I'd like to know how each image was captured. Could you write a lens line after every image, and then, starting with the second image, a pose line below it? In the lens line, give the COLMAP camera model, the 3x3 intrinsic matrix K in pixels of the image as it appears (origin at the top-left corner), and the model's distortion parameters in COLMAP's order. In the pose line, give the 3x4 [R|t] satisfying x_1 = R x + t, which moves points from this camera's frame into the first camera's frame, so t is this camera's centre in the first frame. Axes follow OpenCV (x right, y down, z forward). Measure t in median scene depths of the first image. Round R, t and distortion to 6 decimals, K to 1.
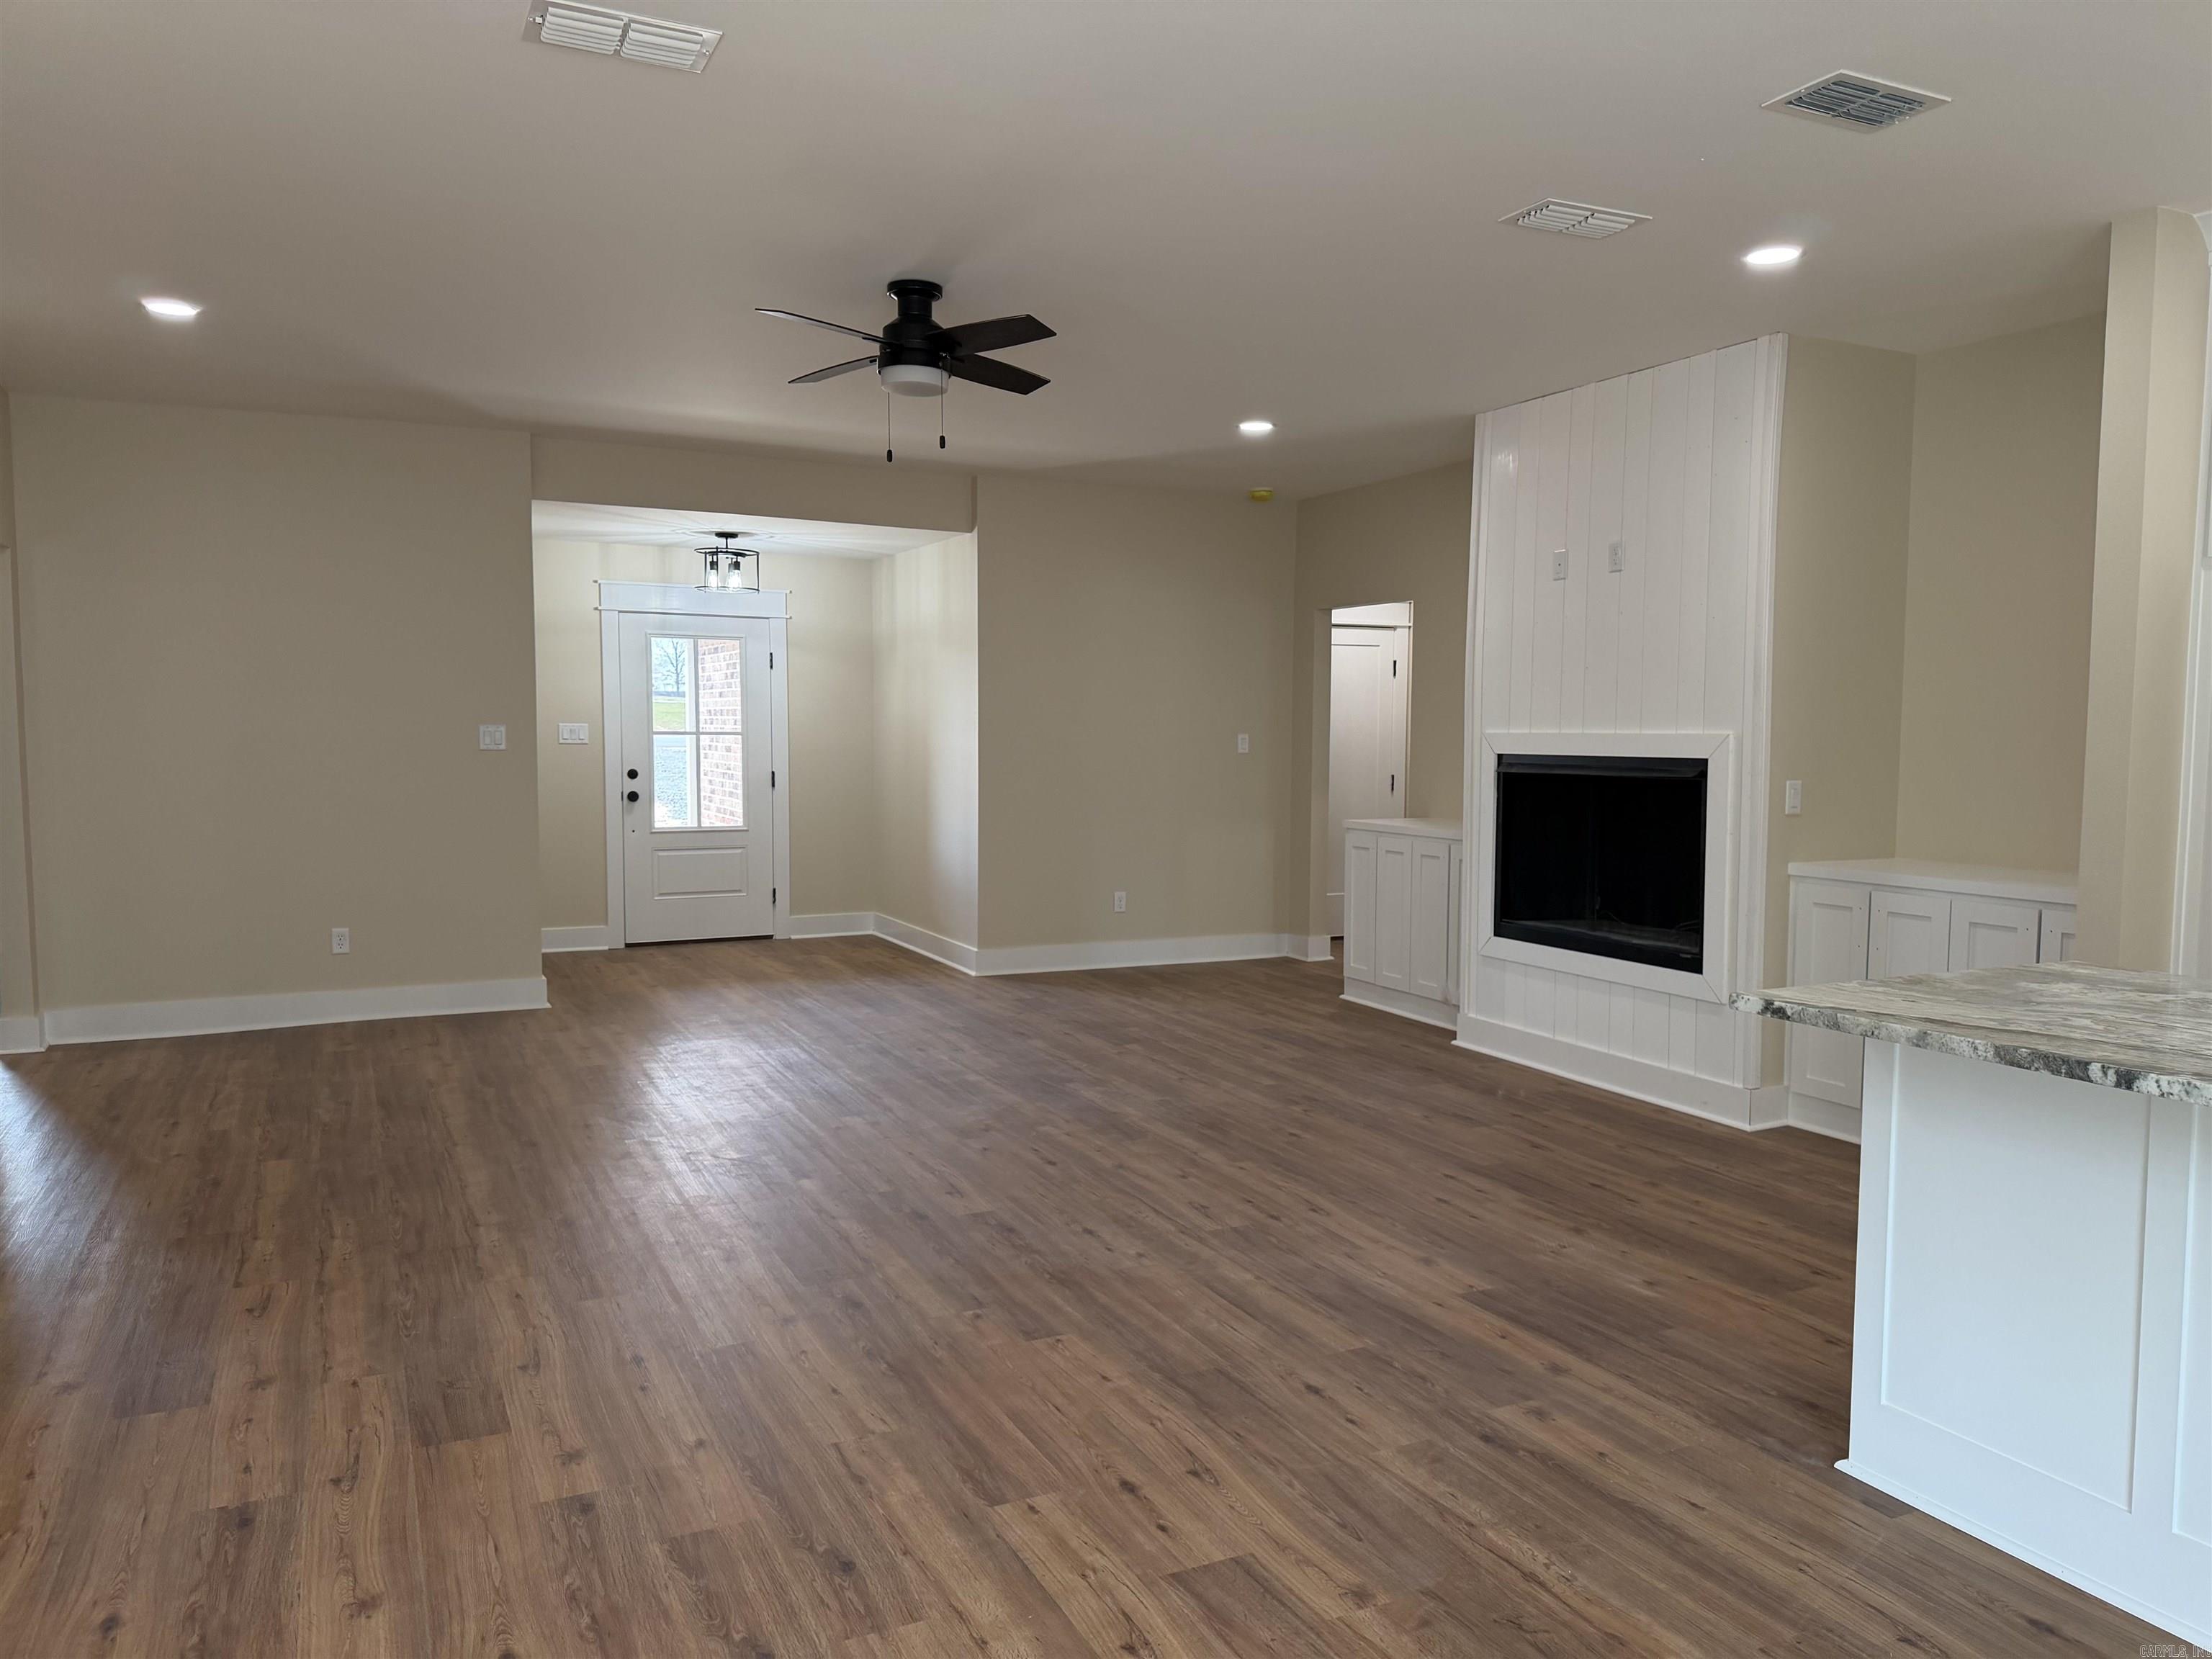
lens RADIAL K [[1554.4, 0, 1107.6], [0, 1554.4, 835.2], [0, 0, 1]] dist [0.048992, -0.055848]
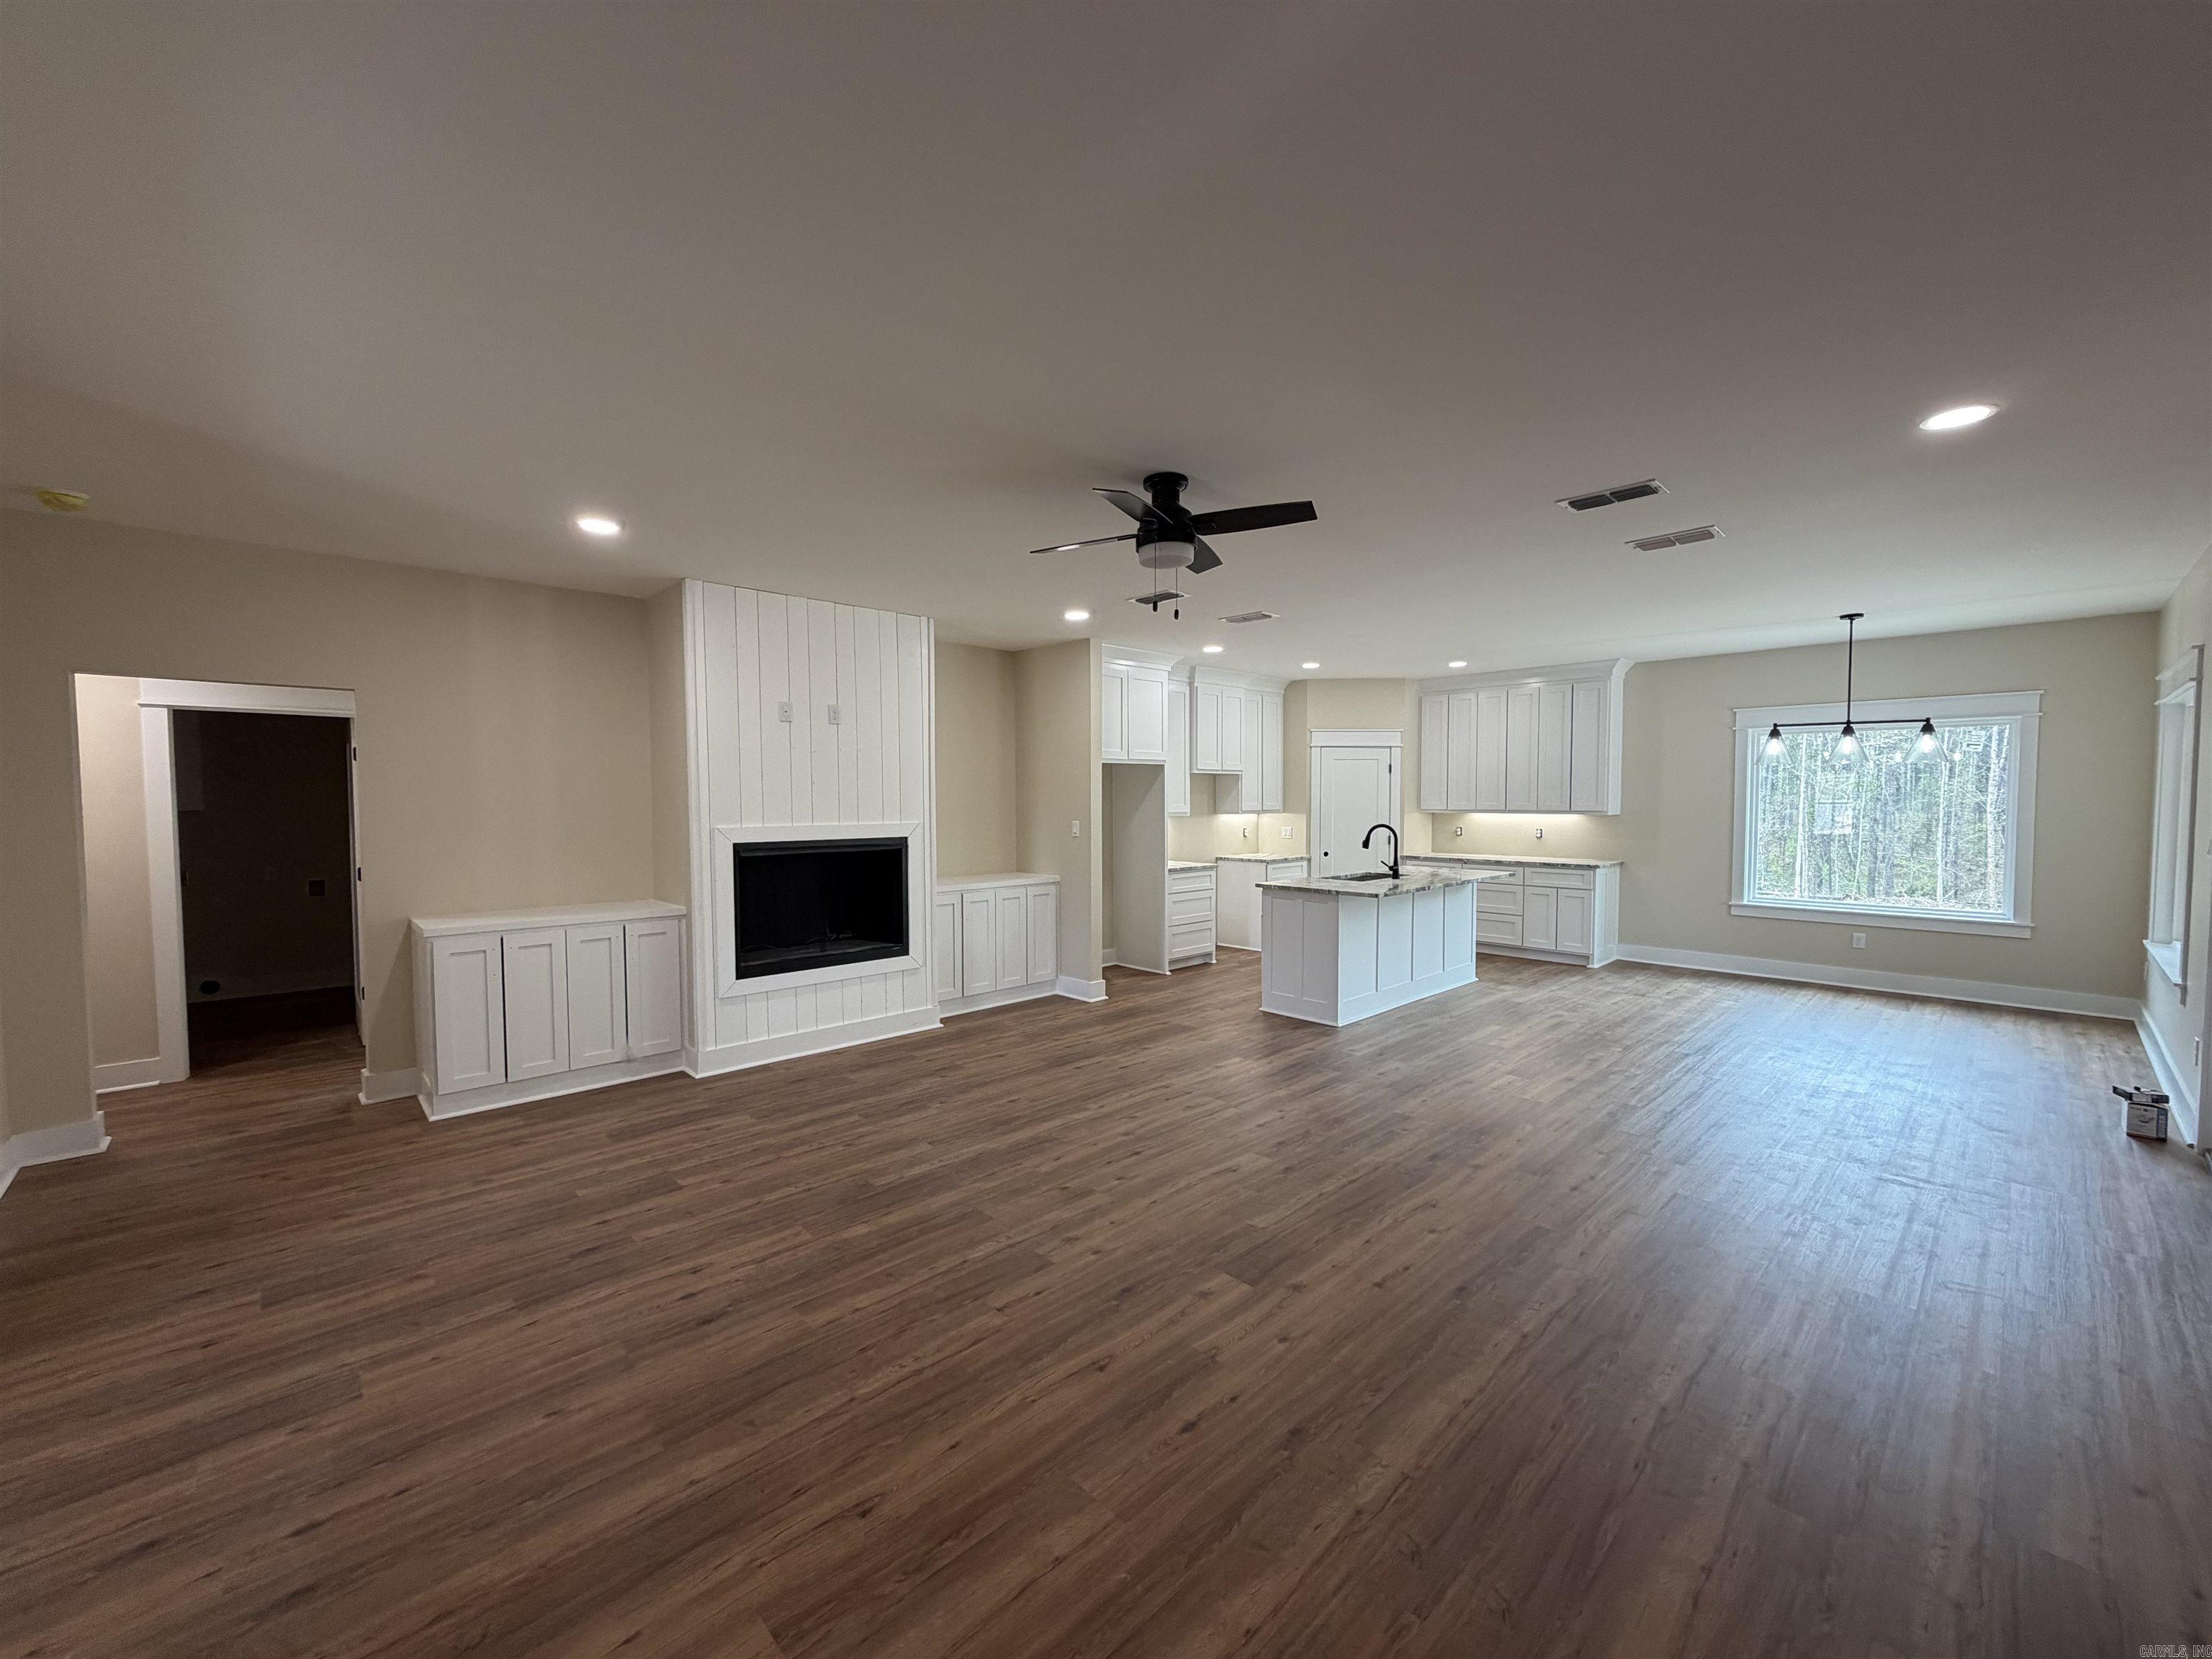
lens RADIAL K [[878.6, 0, 1102.6], [0, 878.6, 841.5], [0, 0, 1]] dist [0.000263, -0.000013]
pose [[-0.302571, -0.054374, 0.951575, -0.810924], [0.065621, 0.994814, 0.077710, -0.133152], [-0.950865, 0.085956, -0.297434, 1.345696]]
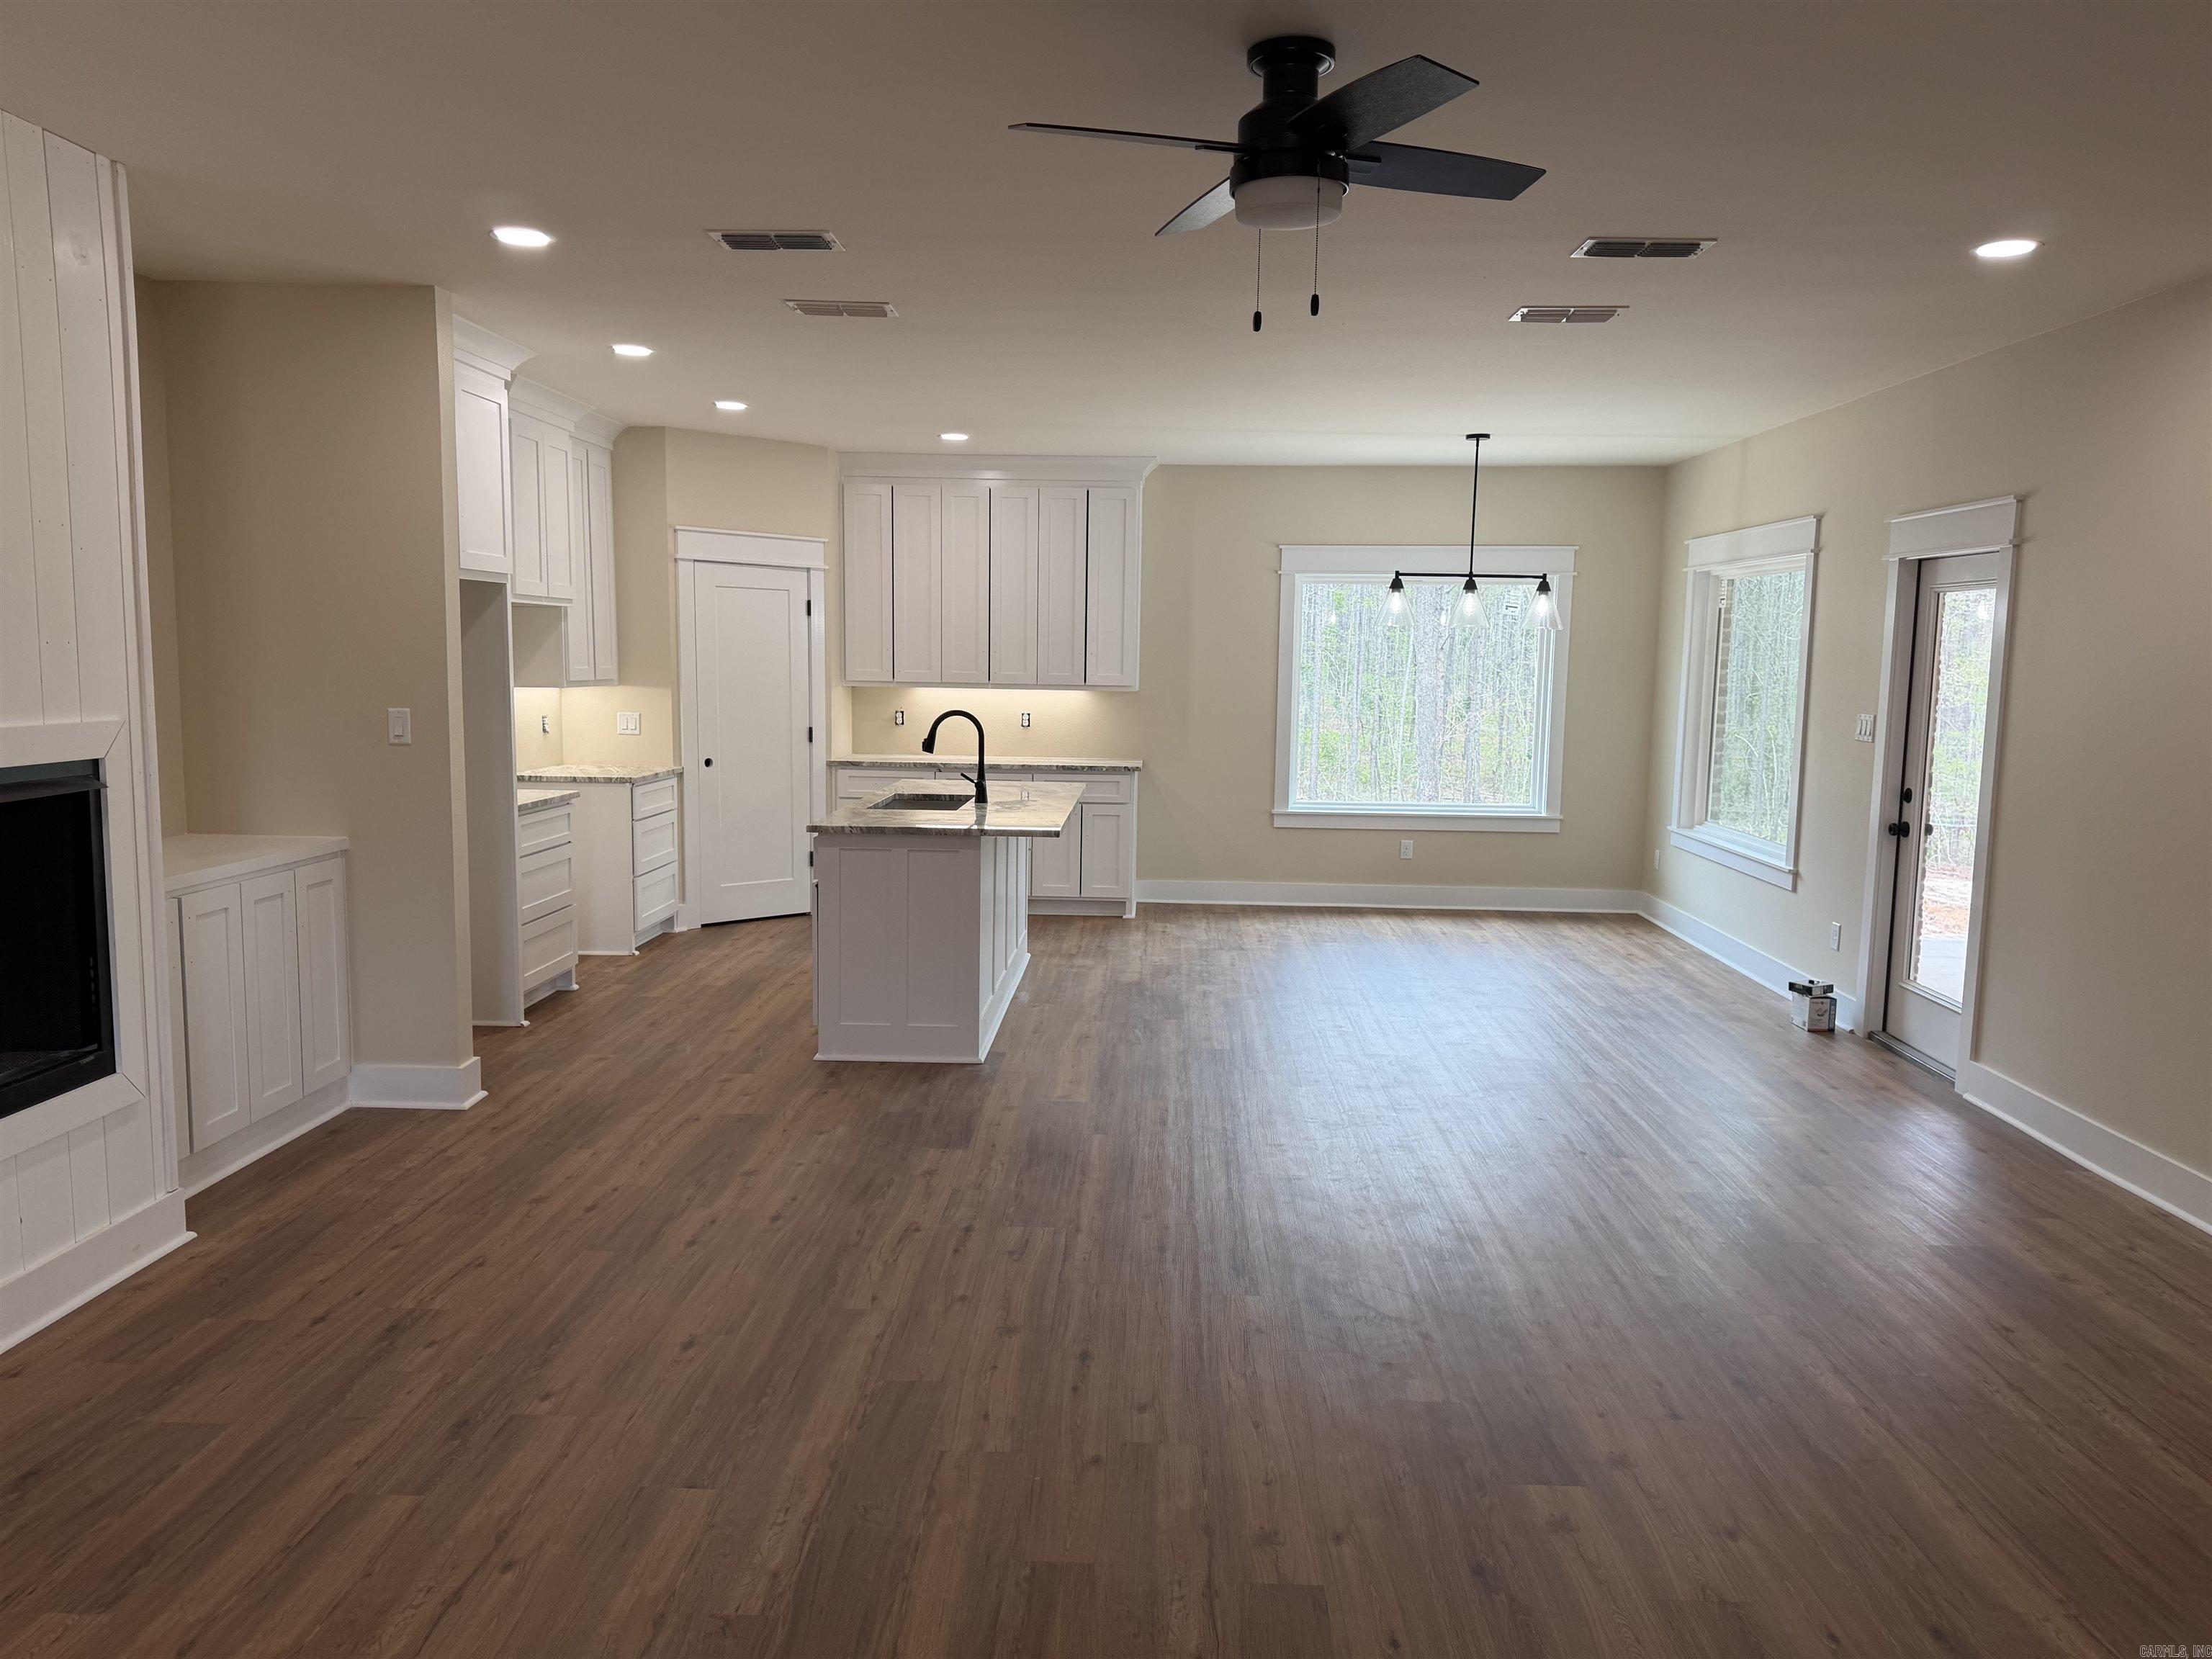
lens RADIAL K [[1554.4, 0, 1108.4], [0, 1554.4, 834.0], [0, 0, 1]] dist [0.048992, -0.055848]
pose [[-0.882925, -0.072822, 0.463832, -0.390285], [0.011268, 0.984328, 0.175989, -0.161333], [-0.469378, 0.160611, -0.868267, 1.716450]]
